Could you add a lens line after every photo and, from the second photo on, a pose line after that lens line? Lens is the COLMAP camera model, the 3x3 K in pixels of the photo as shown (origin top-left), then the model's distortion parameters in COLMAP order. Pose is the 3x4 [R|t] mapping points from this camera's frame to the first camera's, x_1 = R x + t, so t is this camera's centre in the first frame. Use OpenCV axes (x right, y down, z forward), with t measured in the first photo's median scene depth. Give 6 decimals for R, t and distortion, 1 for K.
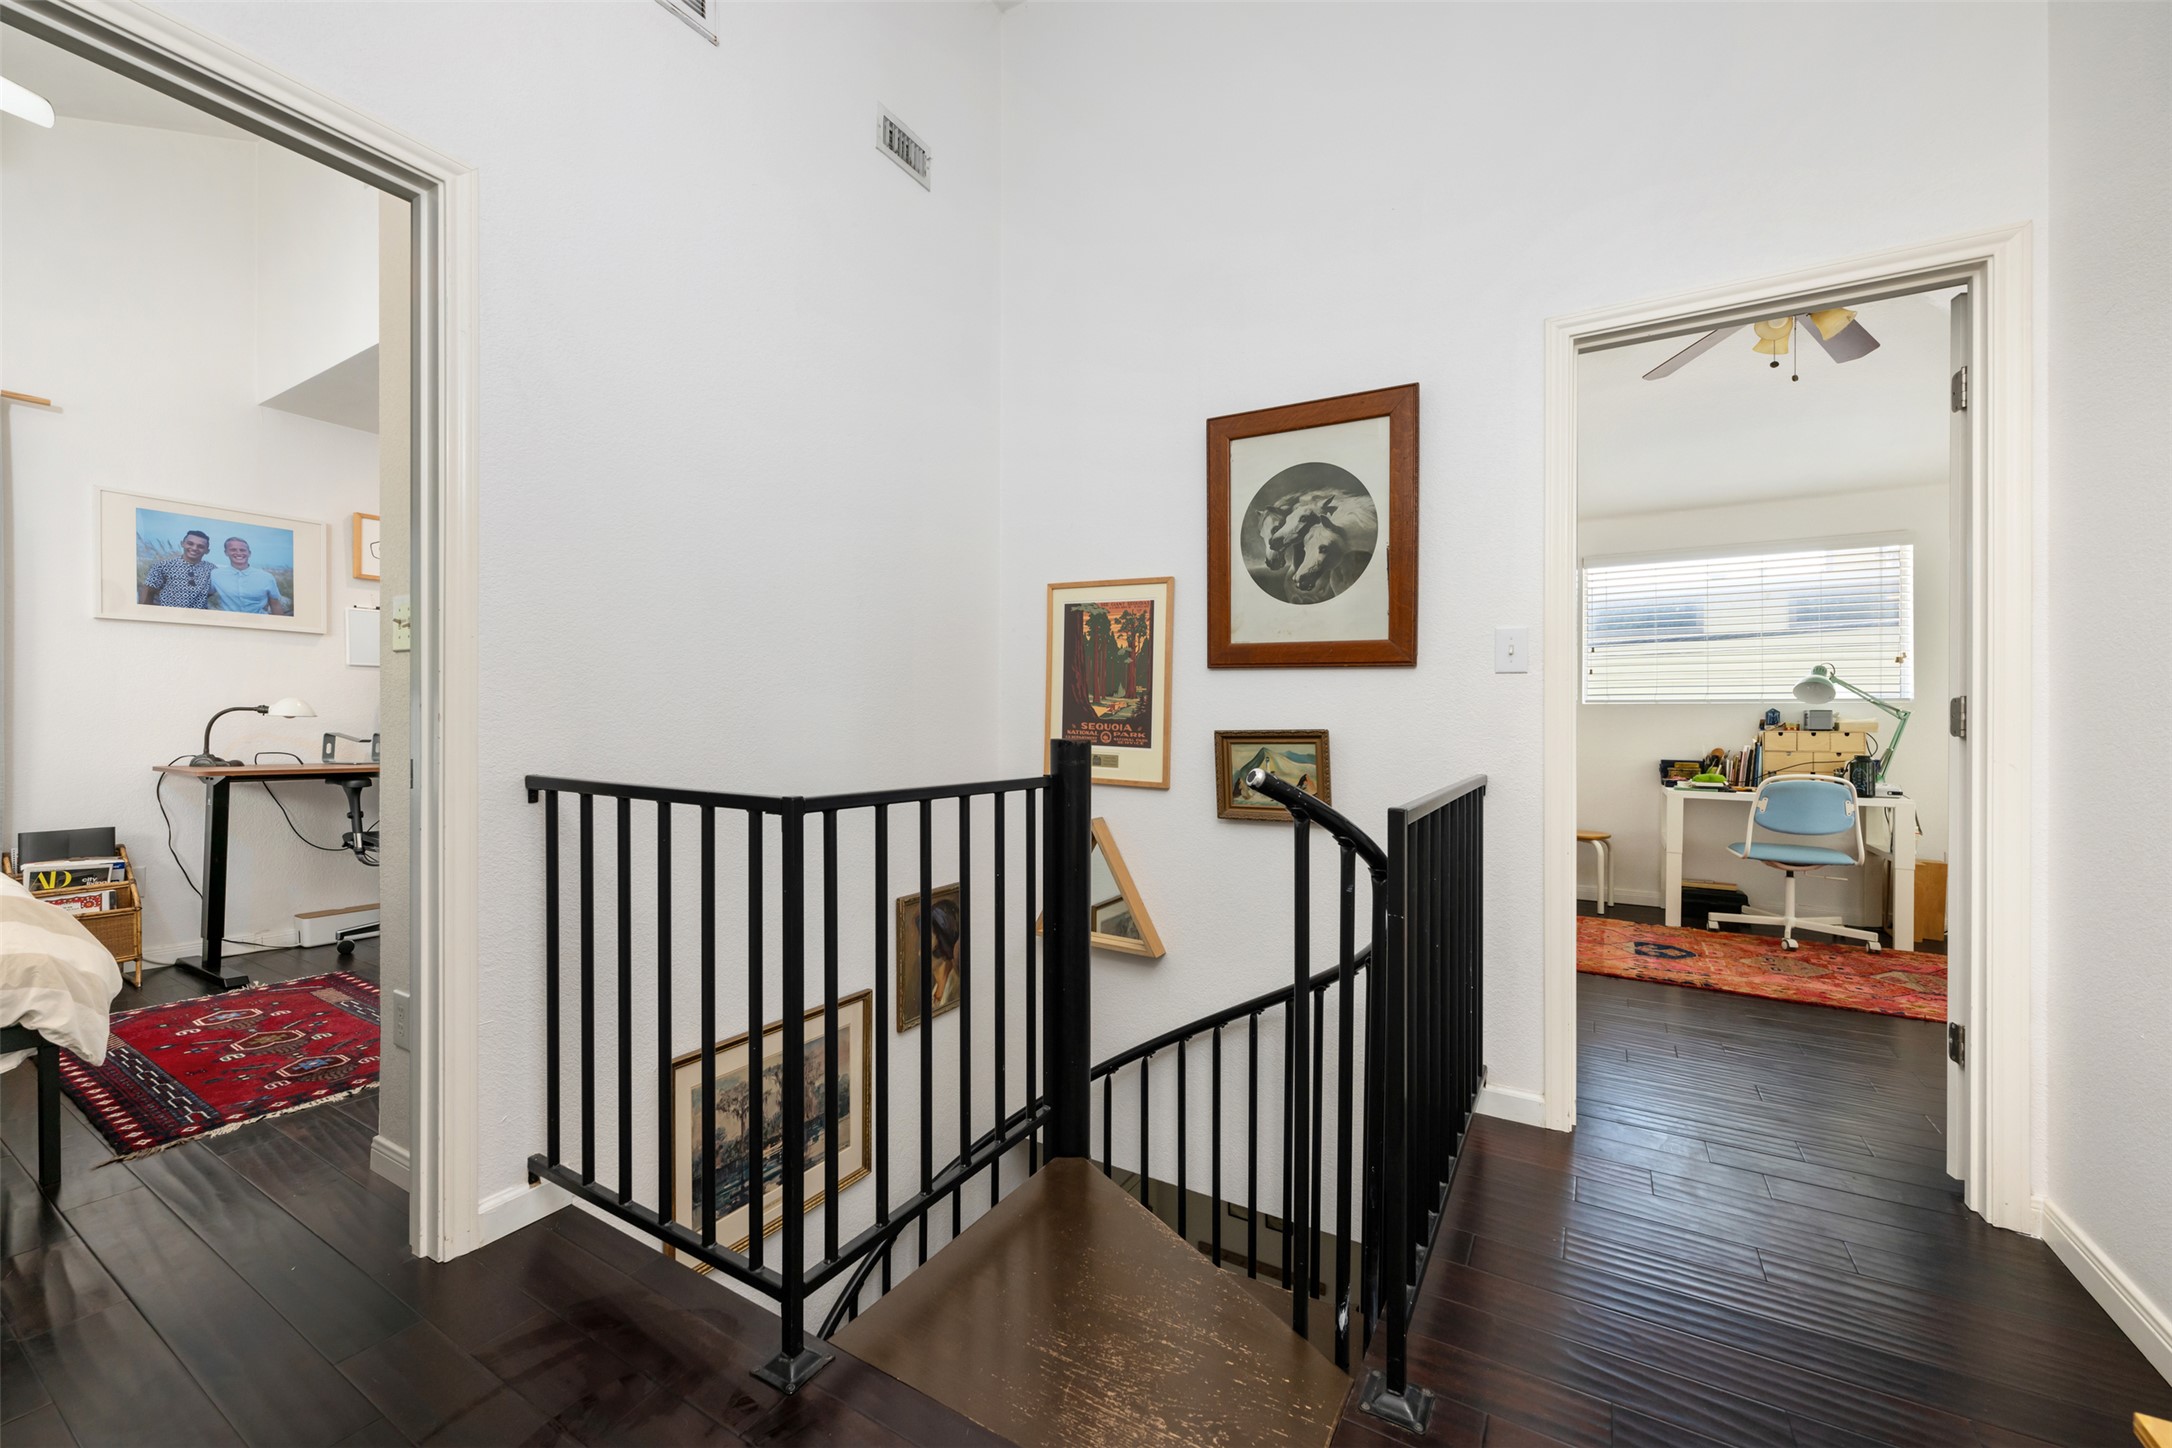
lens RADIAL K [[860.4, 0, 1080.8], [0, 860.4, 729.7], [0, 0, 1]] dist [-0.002535, 0.000438]
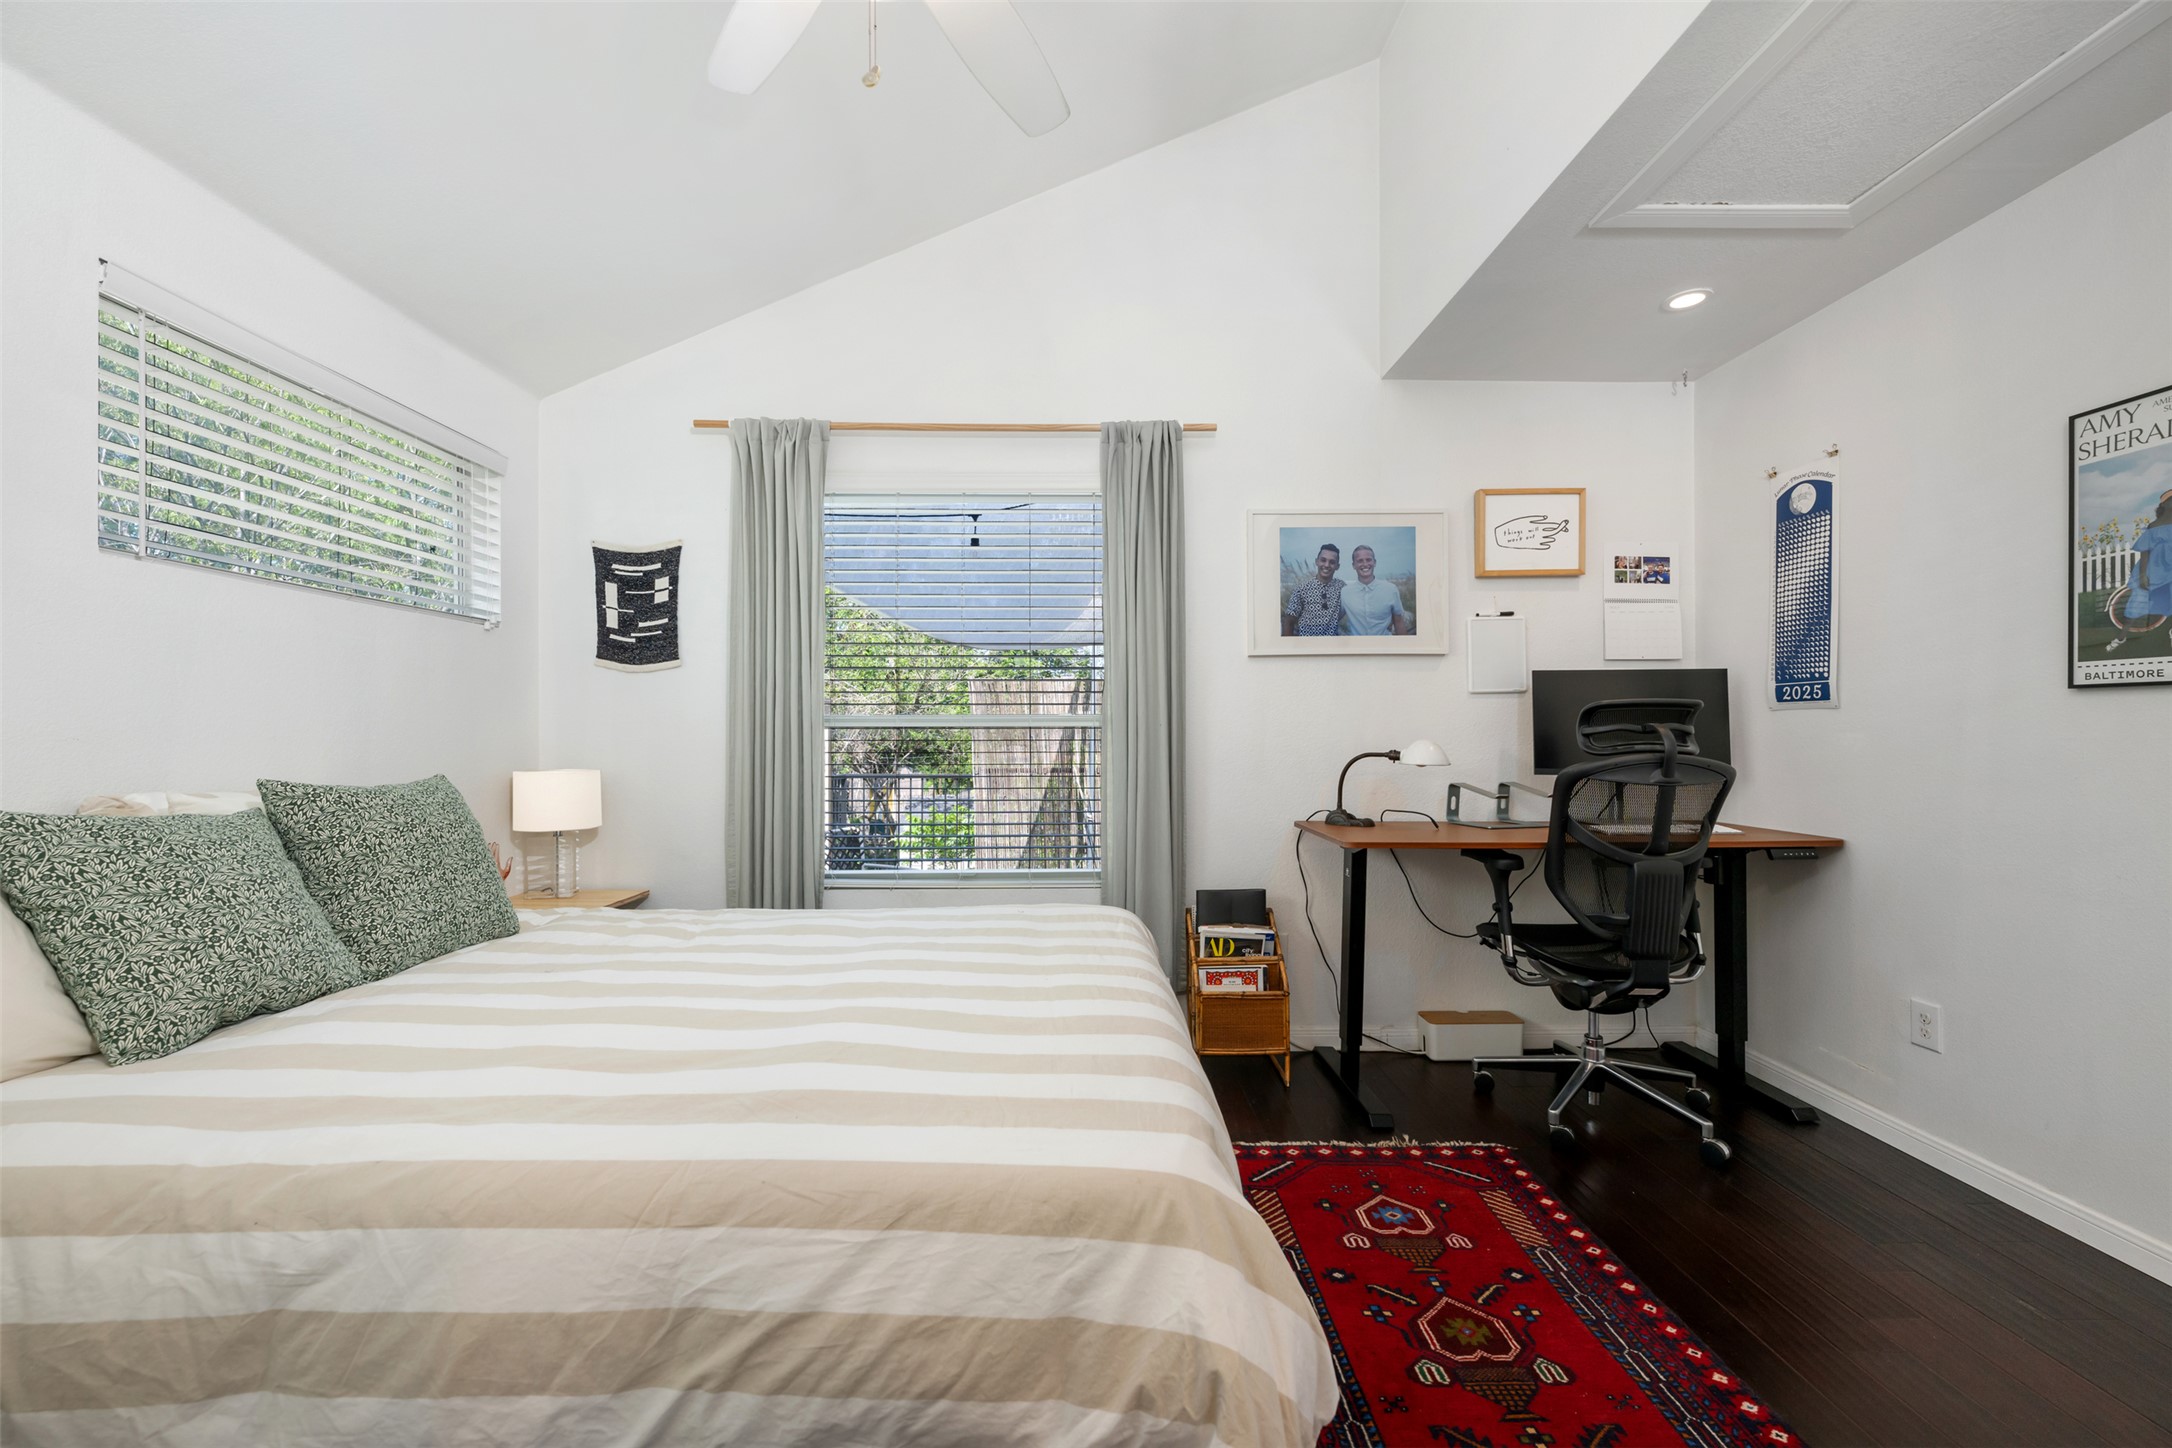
lens RADIAL K [[860.4, 0, 1078.9], [0, 860.4, 730.4], [0, 0, 1]] dist [-0.002535, 0.000438]
pose [[0.522121, -0.008304, -0.852831, -0.440275], [0.004594, 0.999965, -0.006925, -0.043802], [0.852859, -0.000302, 0.522141, 0.350400]]
